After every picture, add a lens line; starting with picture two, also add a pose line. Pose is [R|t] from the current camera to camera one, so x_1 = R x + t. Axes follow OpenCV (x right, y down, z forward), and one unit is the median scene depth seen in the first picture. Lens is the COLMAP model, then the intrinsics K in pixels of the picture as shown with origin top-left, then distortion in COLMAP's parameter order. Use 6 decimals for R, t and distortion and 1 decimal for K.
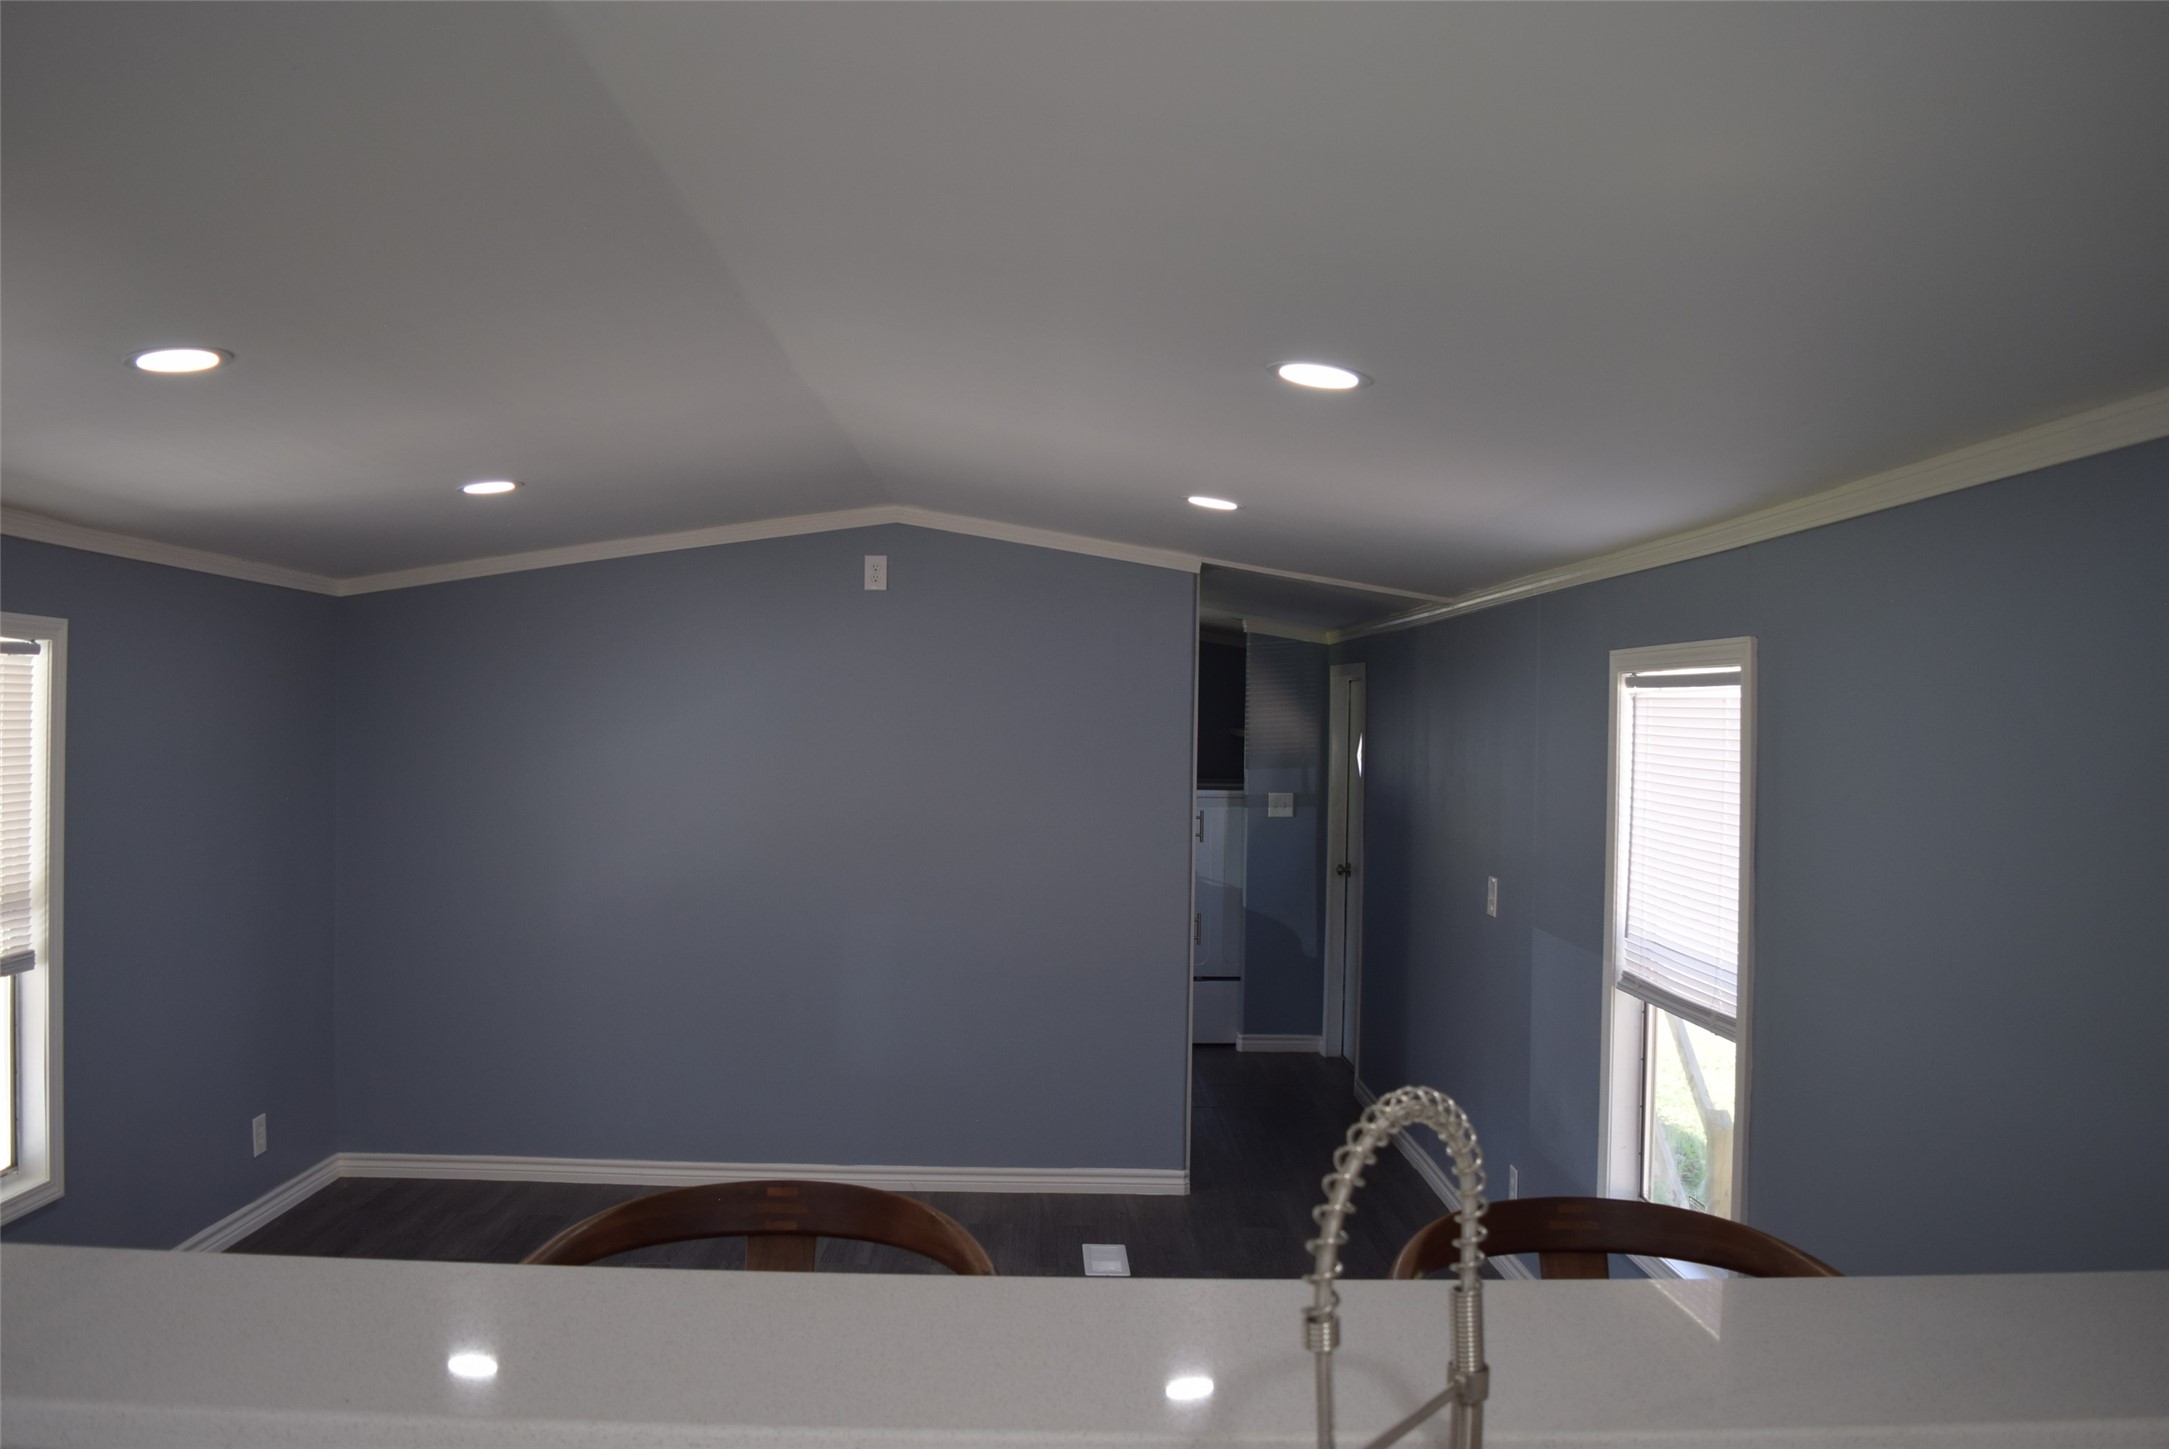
lens RADIAL K [[1710.7, 0, 1096.6], [0, 1710.7, 735.5], [0, 0, 1]] dist [-0.097800, 0.025145]
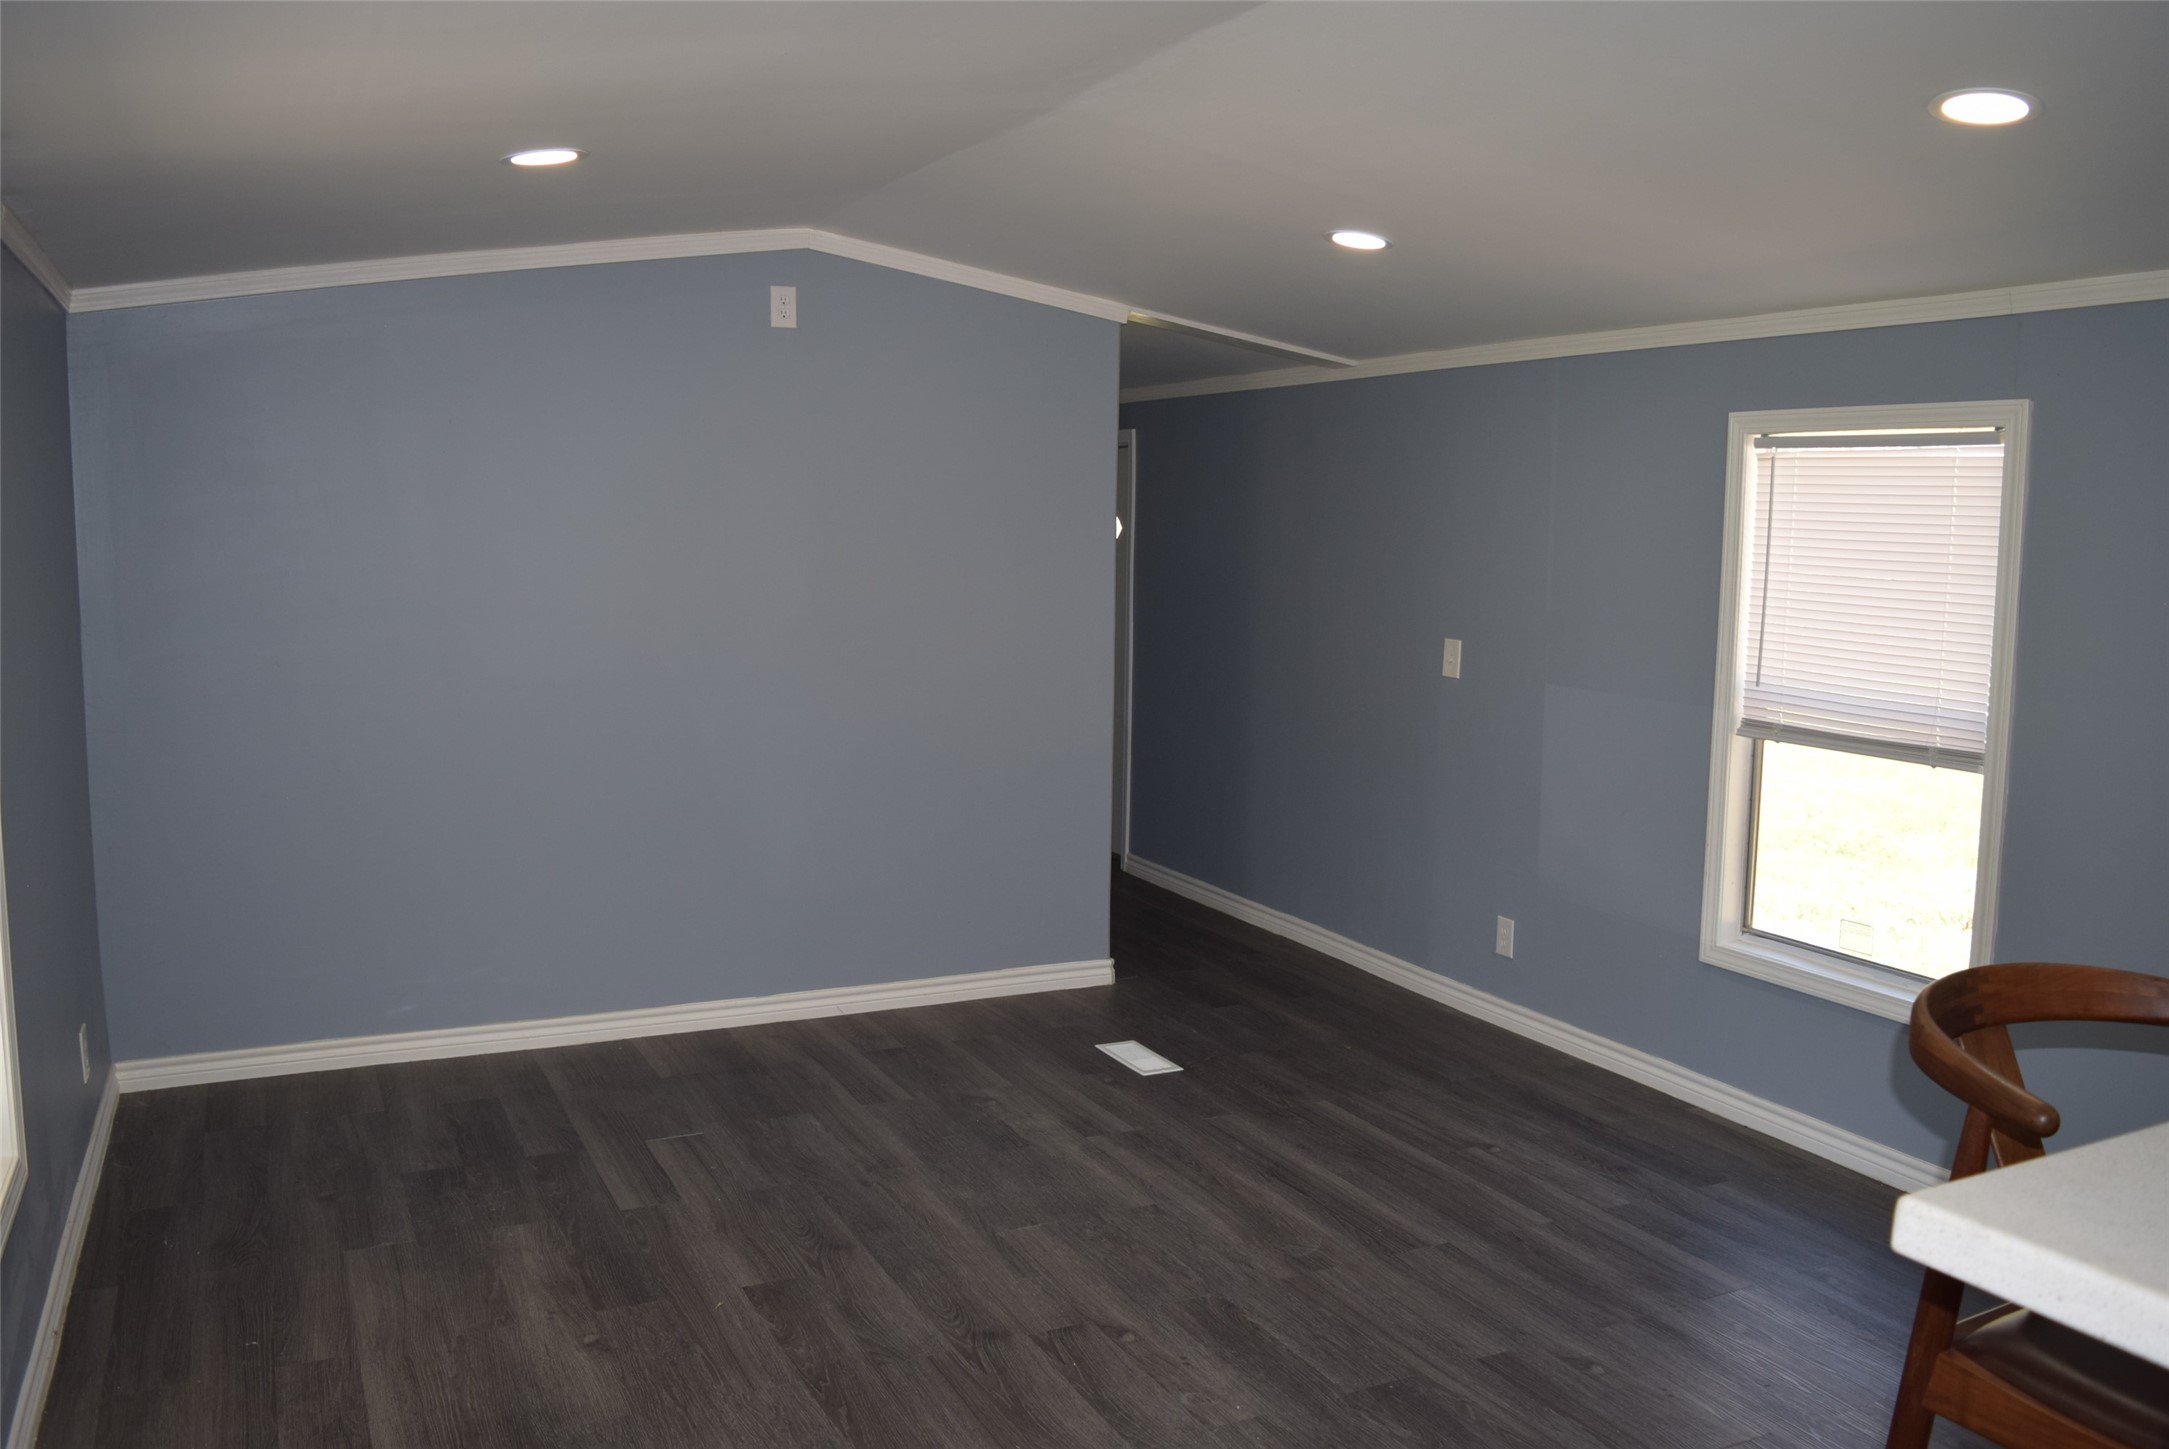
lens RADIAL K [[1710.7, 0, 1087.2], [0, 1710.7, 714.5], [0, 0, 1]] dist [-0.097800, 0.025145]
pose [[0.906138, -0.052070, 0.419765, -0.374828], [0.004377, 0.993495, 0.113792, 0.011220], [-0.422959, -0.101274, 0.900471, 0.164189]]
